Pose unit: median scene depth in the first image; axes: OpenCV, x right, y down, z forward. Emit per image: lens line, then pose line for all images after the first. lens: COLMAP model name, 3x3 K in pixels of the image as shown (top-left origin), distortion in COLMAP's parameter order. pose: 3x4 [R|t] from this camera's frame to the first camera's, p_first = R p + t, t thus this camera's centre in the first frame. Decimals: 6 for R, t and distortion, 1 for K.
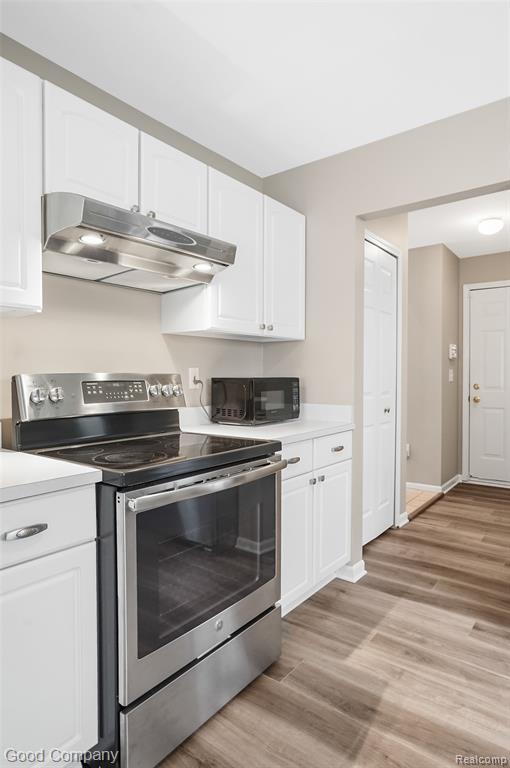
lens RADIAL K [[445.6, 0, 243.2], [0, 445.6, 376.4], [0, 0, 1]] dist [-0.032809, 0.024097]
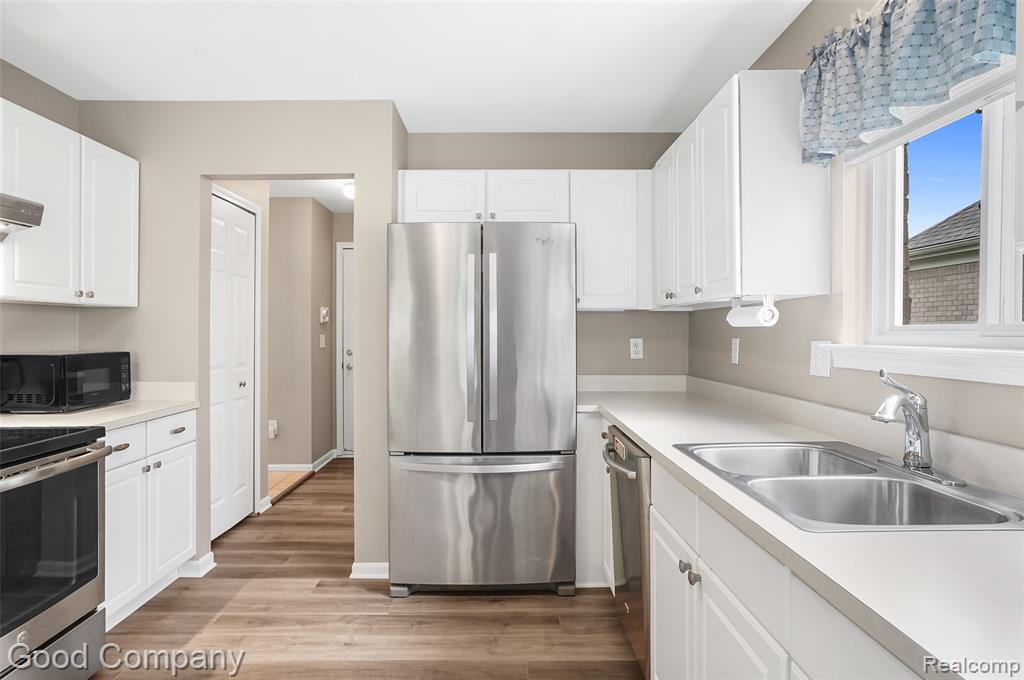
lens RADIAL K [[594.1, 0, 473.5], [0, 594.1, 330.4], [0, 0, 1]] dist [-0.032809, 0.024097]
pose [[0.802336, -0.000388, 0.596873, -0.020618], [0.005005, 0.999969, -0.006078, -0.029859], [-0.596852, 0.007865, 0.802313, -0.316197]]
